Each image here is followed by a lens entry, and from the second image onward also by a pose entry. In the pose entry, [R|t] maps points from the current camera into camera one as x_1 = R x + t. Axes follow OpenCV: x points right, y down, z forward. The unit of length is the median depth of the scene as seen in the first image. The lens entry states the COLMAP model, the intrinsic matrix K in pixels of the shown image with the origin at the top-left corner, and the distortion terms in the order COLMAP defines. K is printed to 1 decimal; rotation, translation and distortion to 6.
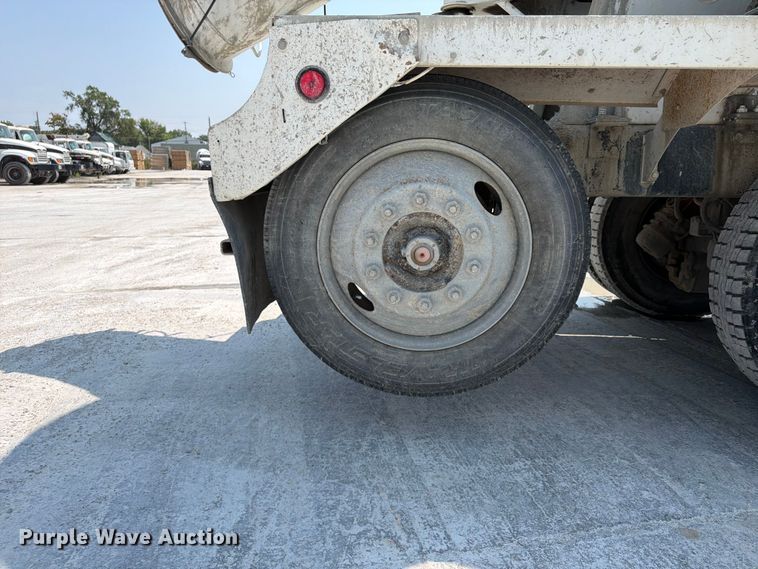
lens RADIAL K [[543.2, 0, 383.6], [0, 543.2, 286.7], [0, 0, 1]] dist [0.001172, -0.002875]
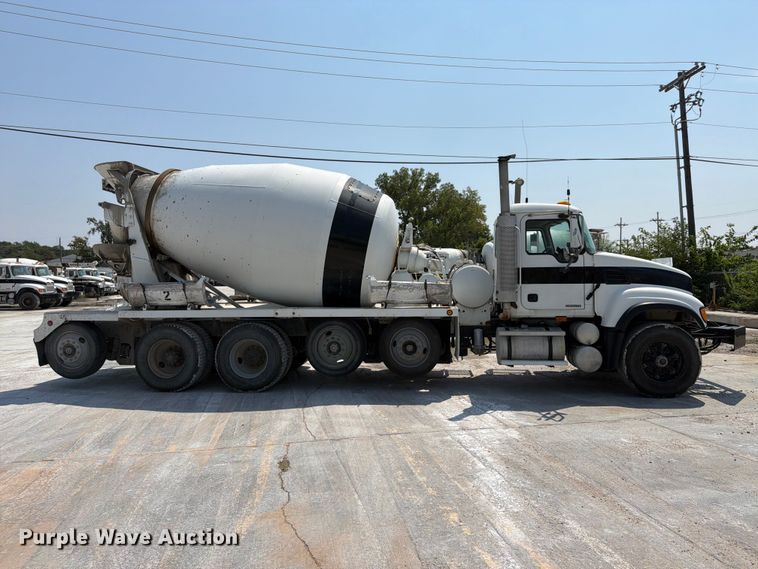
lens RADIAL K [[543.2, 0, 375.5], [0, 543.2, 284.0], [0, 0, 1]] dist [0.001172, -0.002875]
pose [[0.999518, -0.011109, -0.028987, 0.126678], [0.004925, 0.978700, -0.205236, 0.016078], [0.030650, 0.204995, 0.978283, -0.169516]]
